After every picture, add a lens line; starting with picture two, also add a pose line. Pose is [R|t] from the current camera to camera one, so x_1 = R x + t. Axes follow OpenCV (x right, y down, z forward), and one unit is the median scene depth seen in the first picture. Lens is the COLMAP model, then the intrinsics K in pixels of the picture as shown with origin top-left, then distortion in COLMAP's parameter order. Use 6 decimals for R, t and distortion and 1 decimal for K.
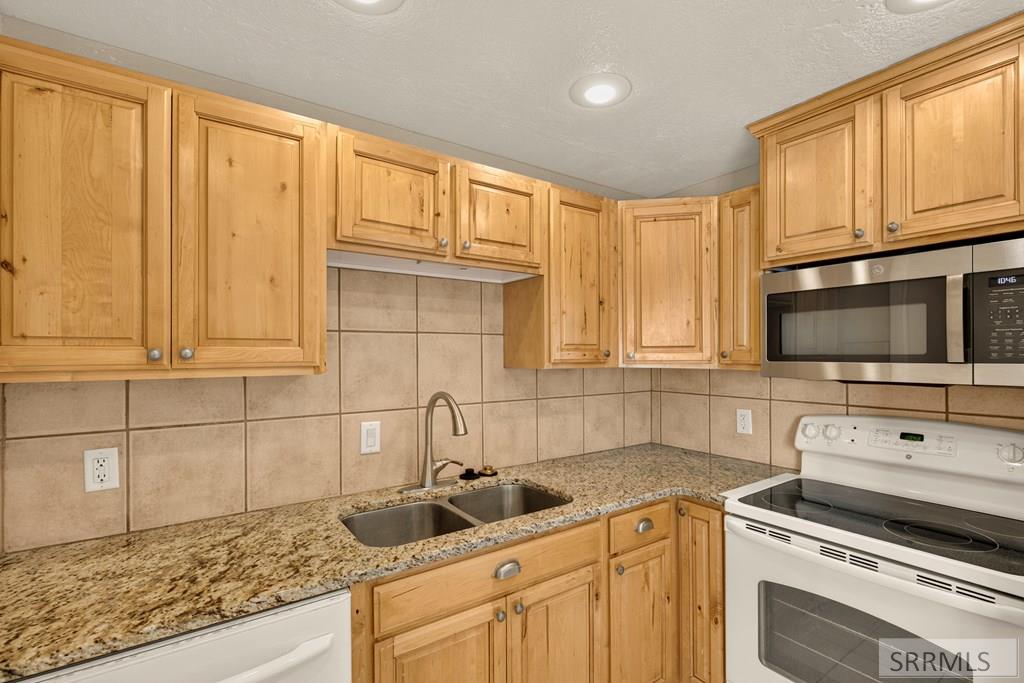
lens RADIAL K [[455.2, 0, 503.8], [0, 455.2, 352.8], [0, 0, 1]] dist [-0.003263, -0.001583]
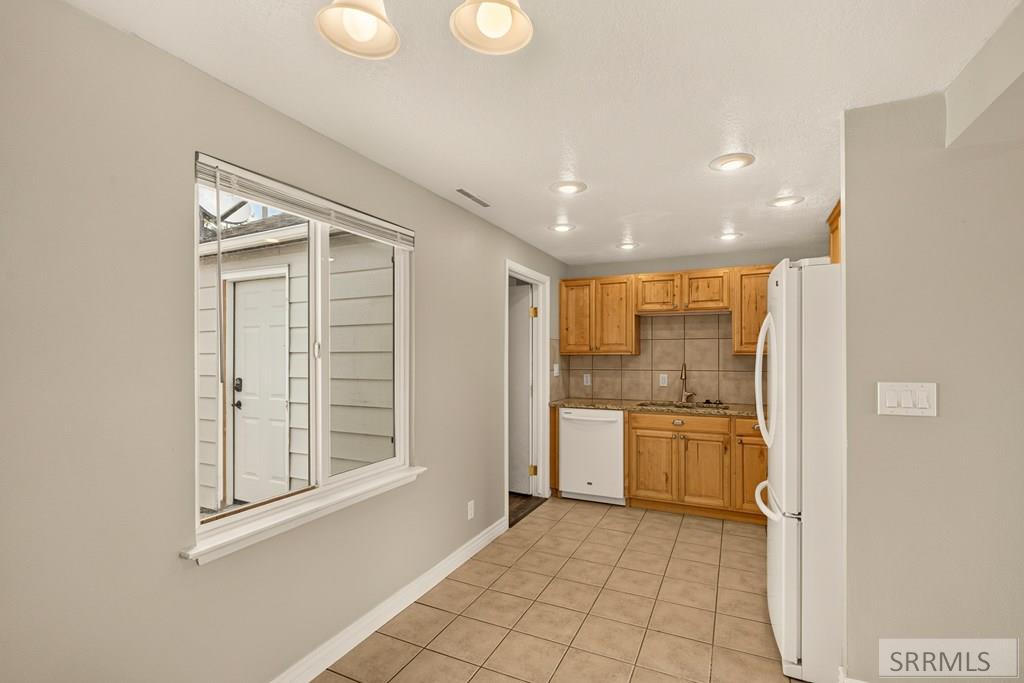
lens RADIAL K [[477.9, 0, 506.9], [0, 477.9, 356.2], [0, 0, 1]] dist [-0.006565, 0.000625]
pose [[0.490899, 0.008823, -0.871172, 1.880046], [0.002816, 0.999927, 0.011714, 0.016253], [0.871212, -0.008204, 0.490839, -1.271457]]
